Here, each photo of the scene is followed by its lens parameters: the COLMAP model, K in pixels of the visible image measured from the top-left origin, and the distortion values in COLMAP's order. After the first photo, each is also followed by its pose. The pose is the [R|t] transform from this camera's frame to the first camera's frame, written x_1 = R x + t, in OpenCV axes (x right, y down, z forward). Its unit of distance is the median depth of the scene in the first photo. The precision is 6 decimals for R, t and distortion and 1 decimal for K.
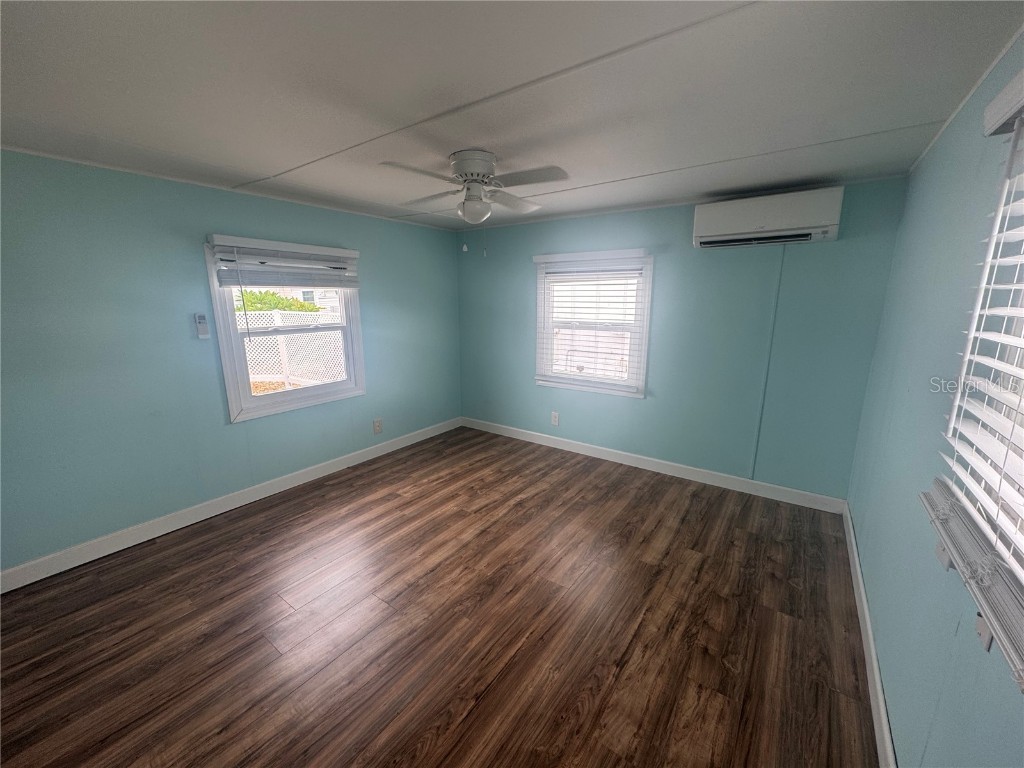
lens RADIAL K [[408.0, 0, 512.0], [0, 408.0, 384.0], [0, 0, 1]] dist [-0.002507, 0.000310]
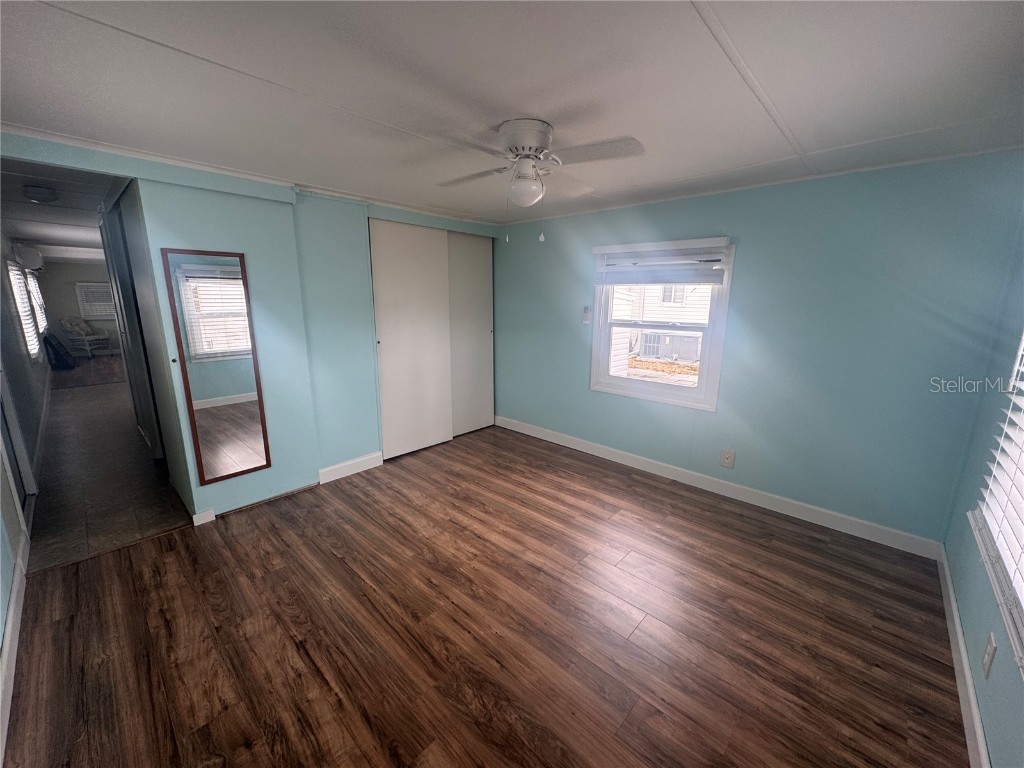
lens RADIAL K [[408.0, 0, 512.0], [0, 408.0, 384.0], [0, 0, 1]] dist [-0.002507, 0.000310]
pose [[-0.127197, 0.209215, -0.969562, 0.688899], [-0.213201, 0.948886, 0.232724, -0.192057], [0.968693, 0.236314, -0.076091, 0.935782]]
